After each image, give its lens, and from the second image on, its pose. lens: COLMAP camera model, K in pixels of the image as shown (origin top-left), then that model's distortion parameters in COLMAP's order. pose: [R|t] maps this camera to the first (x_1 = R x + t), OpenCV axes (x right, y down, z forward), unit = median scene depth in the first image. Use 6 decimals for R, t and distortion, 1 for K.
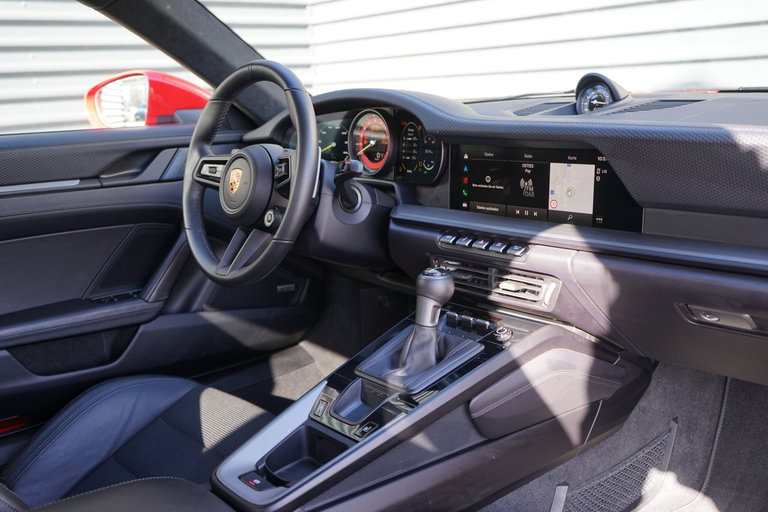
lens RADIAL K [[769.6, 0, 384.0], [0, 769.6, 256.0], [0, 0, 1]] dist [-0.008979, -0.002922]
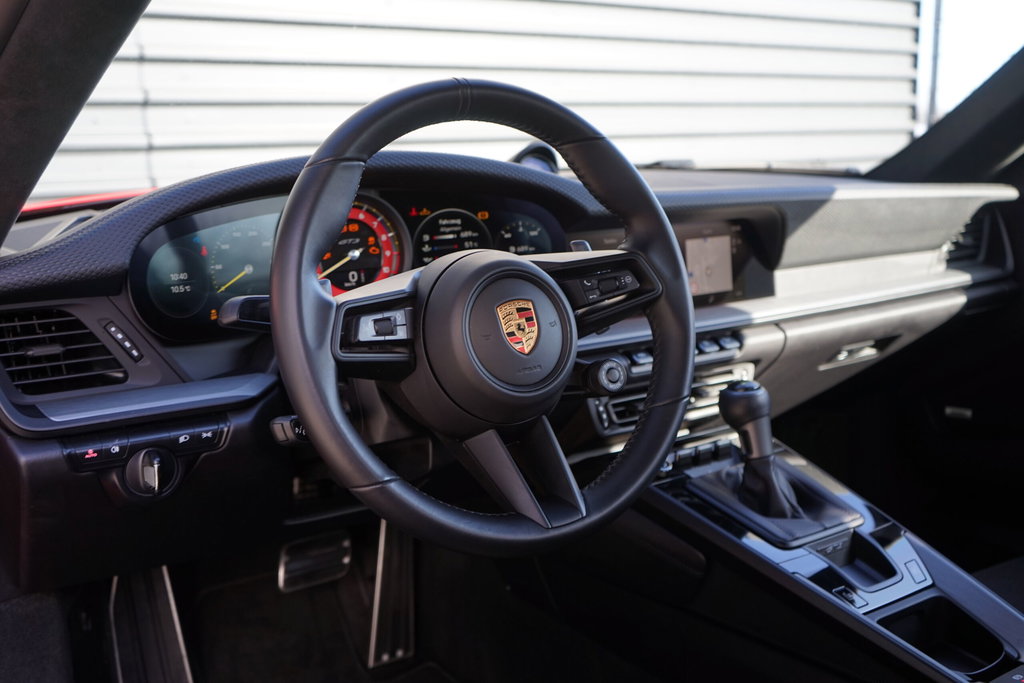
lens RADIAL K [[1026.1, 0, 512.0], [0, 1026.1, 341.5], [0, 0, 1]] dist [-0.008979, -0.002922]
pose [[0.118046, -0.137011, 0.983511, -0.768123], [0.238169, 0.965432, 0.105906, -0.147681], [-0.964023, 0.221740, 0.146597, 0.862334]]
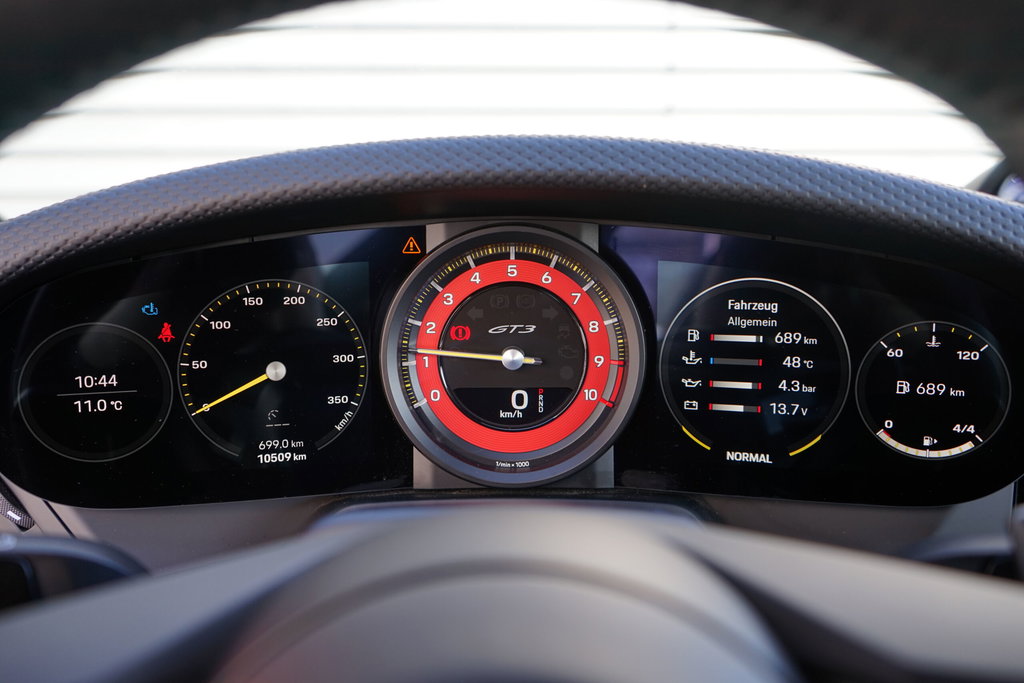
lens RADIAL K [[826.5, 0, 512.0], [0, 826.5, 341.5], [0, 0, 1]] dist [-0.002418, 0.001531]
pose [[0.648772, -0.114087, 0.752383, -0.237143], [0.133892, 0.990387, 0.034723, -0.173792], [-0.749112, 0.078211, 0.657810, 0.881856]]
